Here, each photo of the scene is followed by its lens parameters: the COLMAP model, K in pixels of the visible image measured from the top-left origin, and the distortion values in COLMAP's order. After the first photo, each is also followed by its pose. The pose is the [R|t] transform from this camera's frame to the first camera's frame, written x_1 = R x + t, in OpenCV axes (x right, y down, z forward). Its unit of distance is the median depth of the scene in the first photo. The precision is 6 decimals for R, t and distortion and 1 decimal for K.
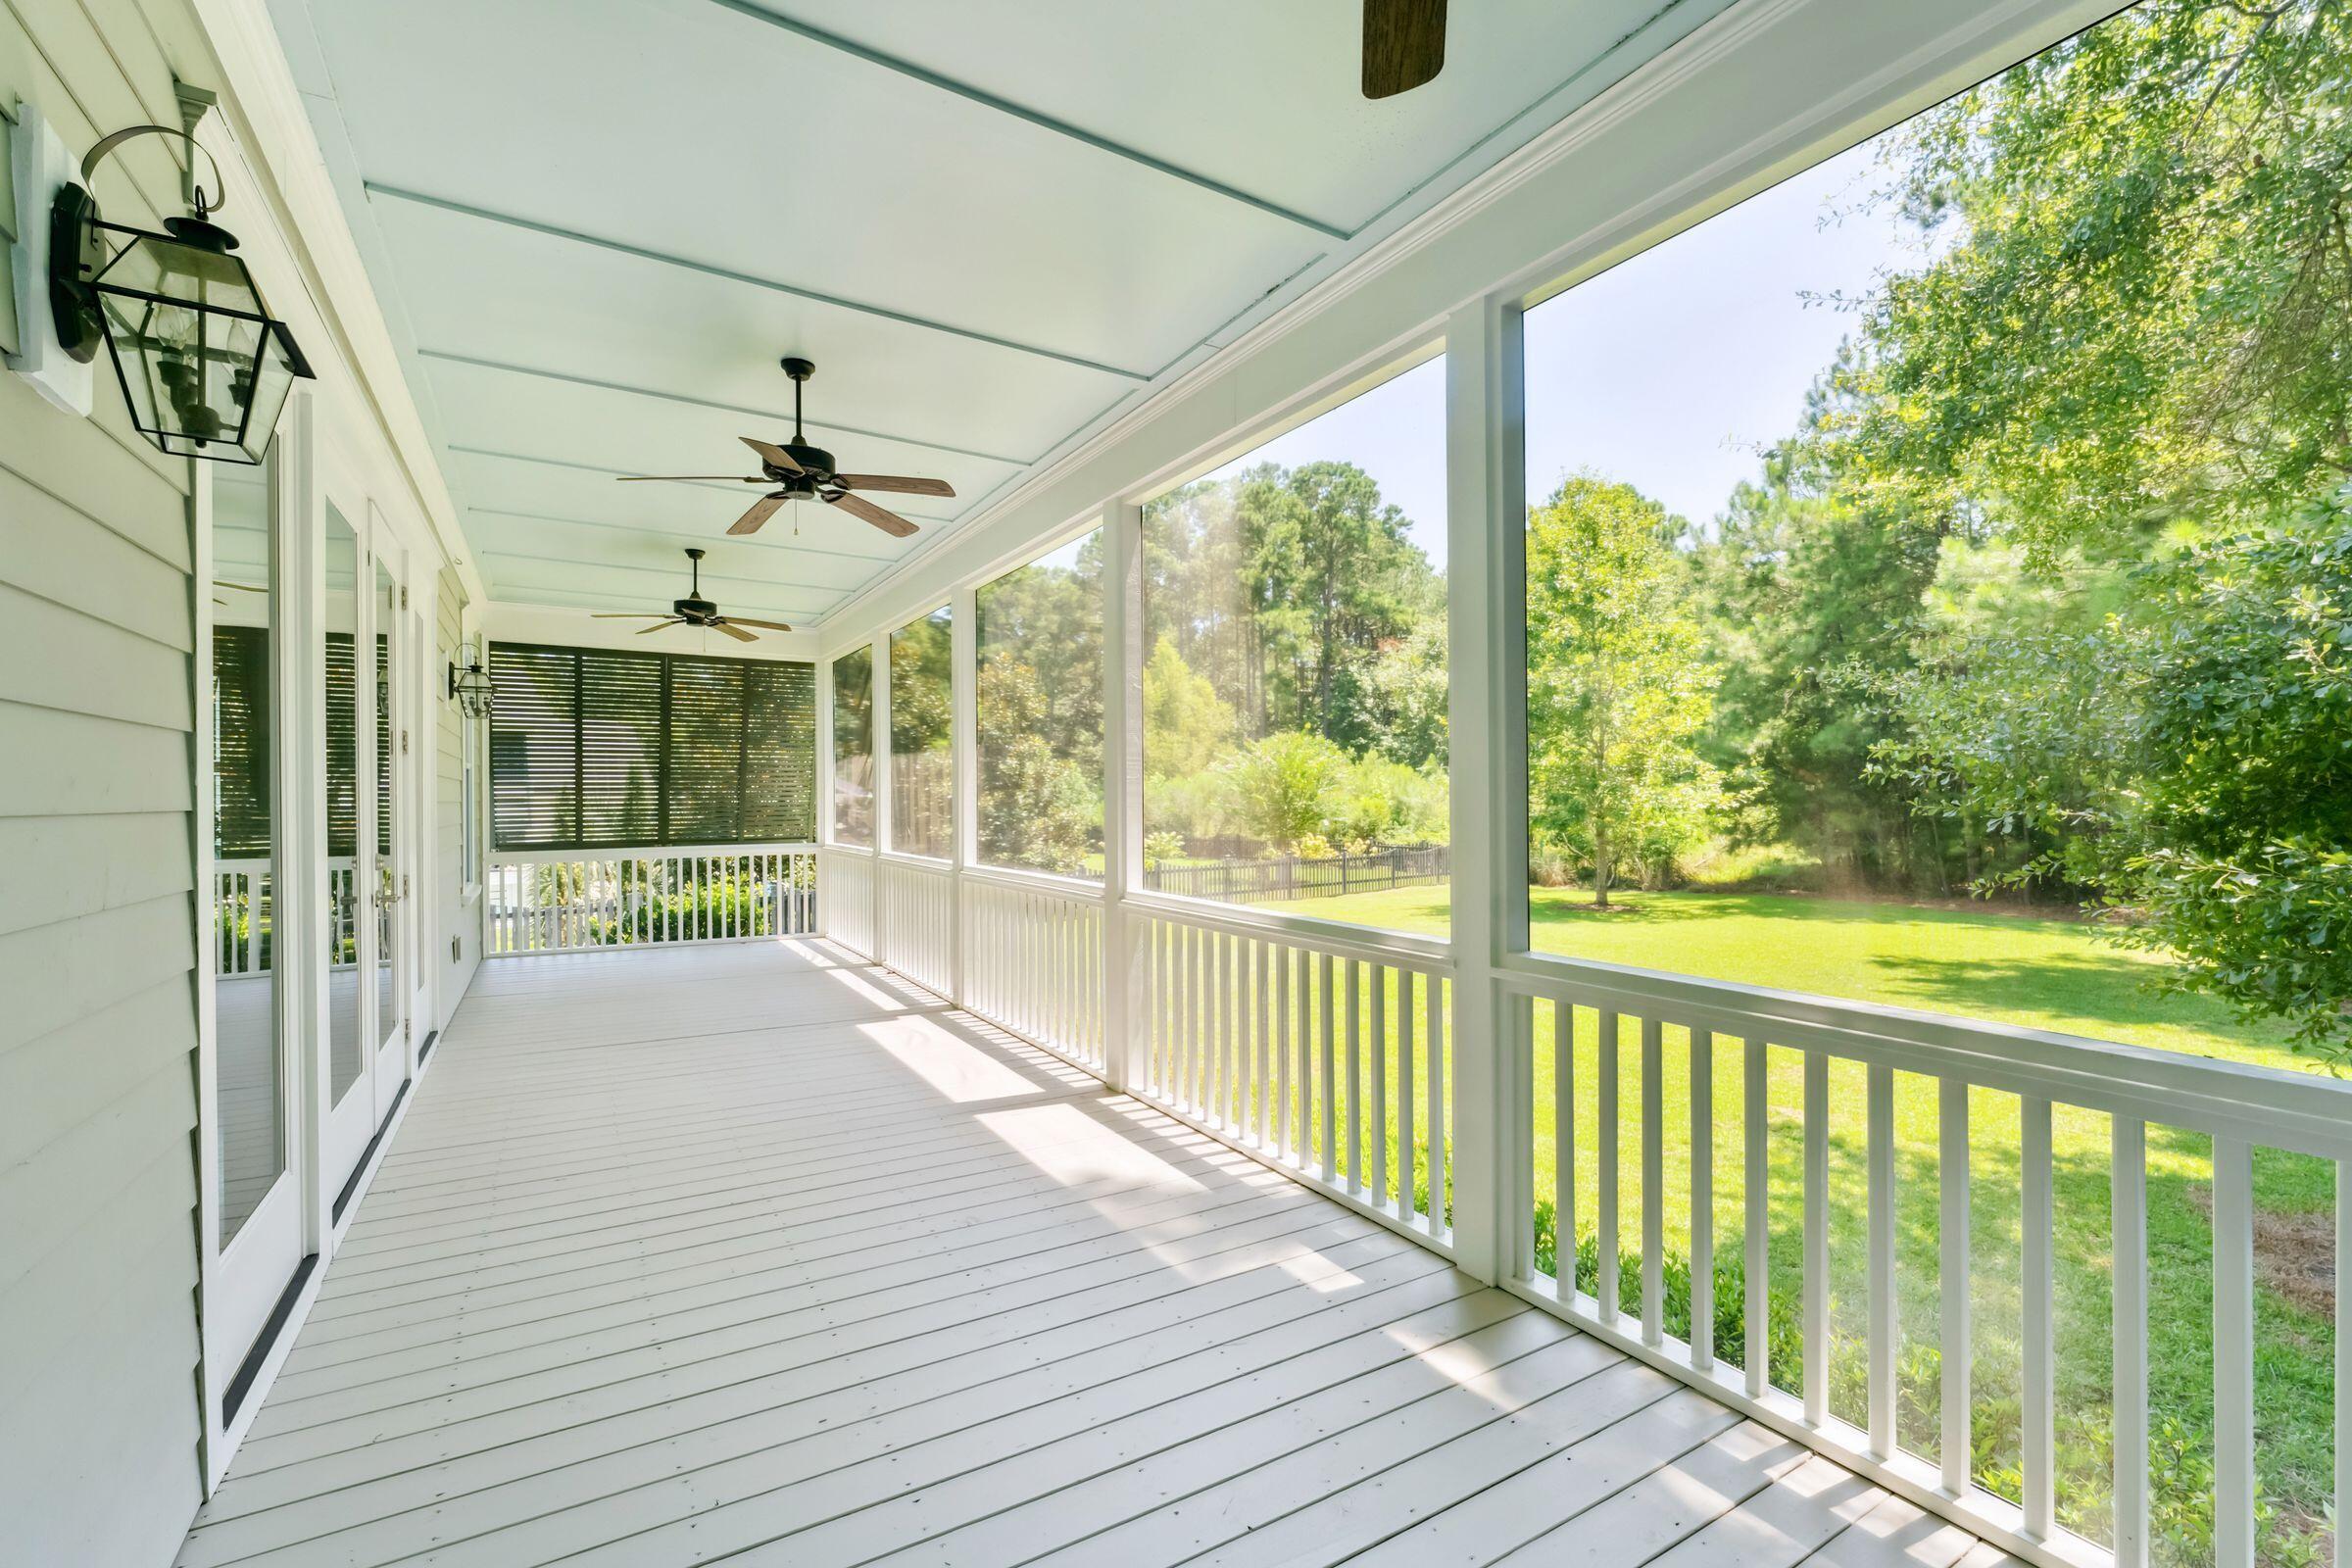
lens RADIAL K [[1019.1, 0, 1177.4], [0, 1019.1, 792.7], [0, 0, 1]] dist [0.011772, 0.000187]
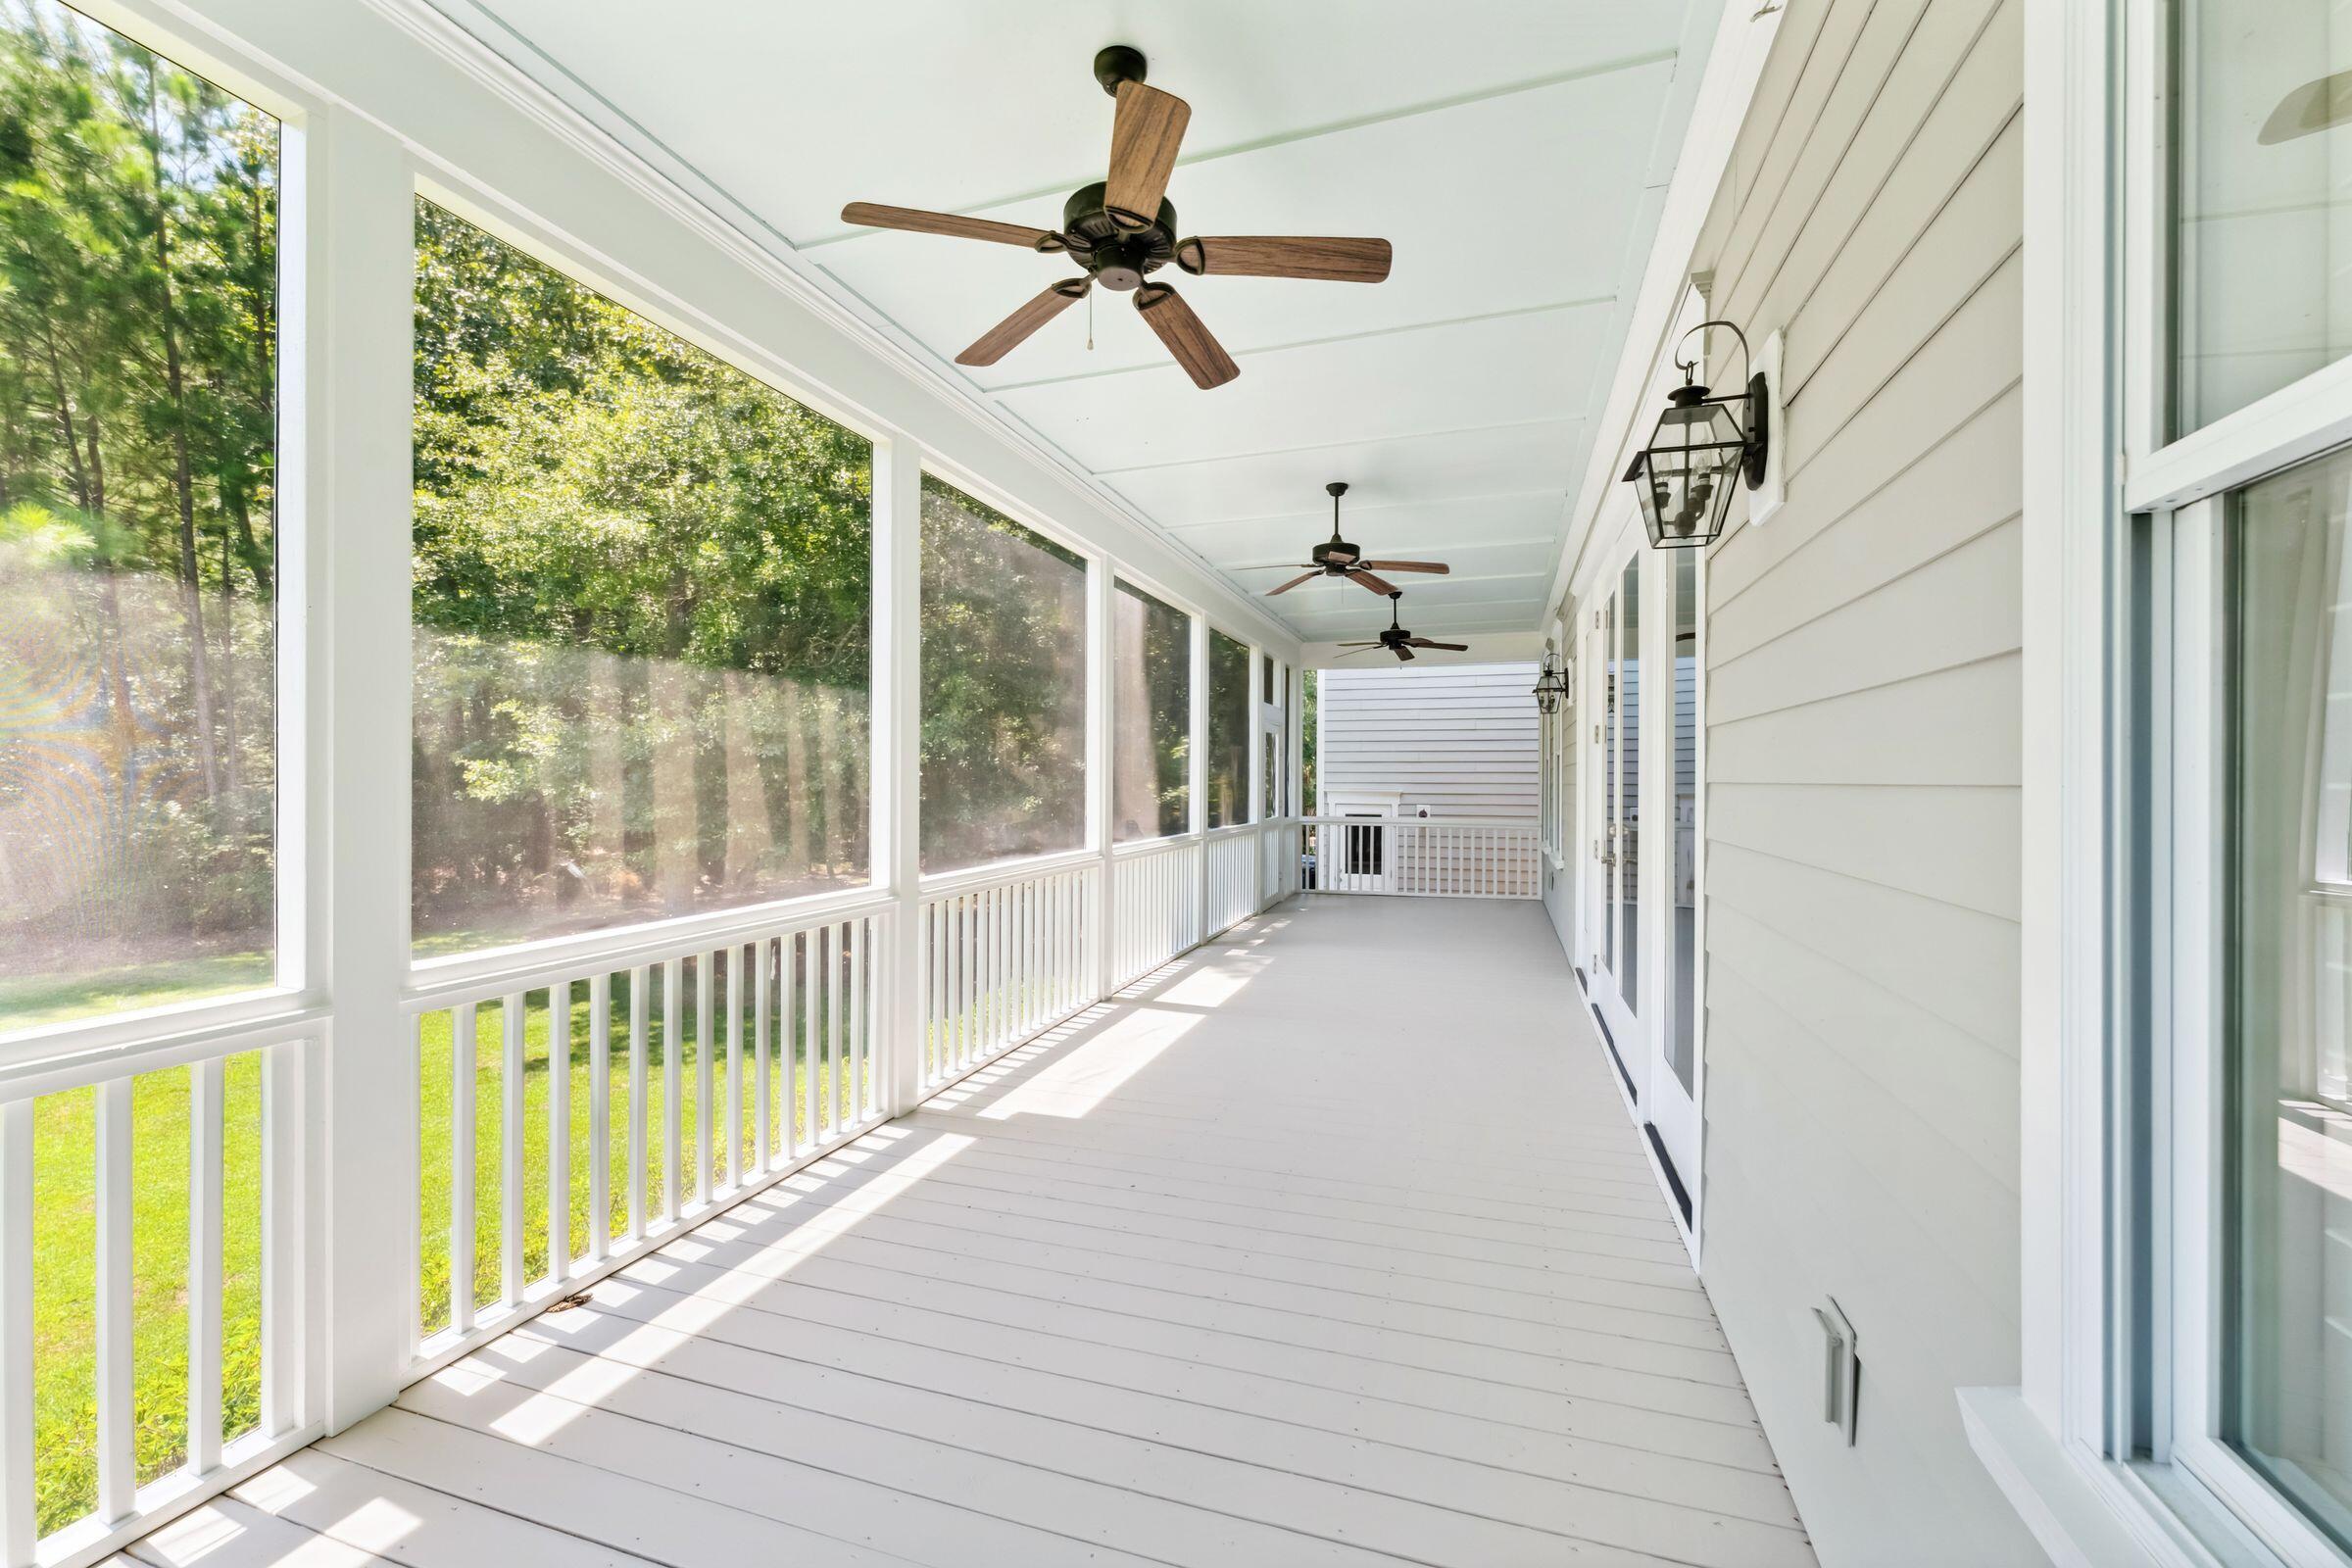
lens RADIAL K [[956.4, 0, 1167.4], [0, 956.4, 779.4], [0, 0, 1]] dist [-0.001128, -0.000043]
pose [[-0.644153, -0.004924, 0.764881, -0.186669], [-0.013423, 0.999898, -0.004867, -0.001090], [-0.764779, -0.013402, -0.644154, 0.298094]]
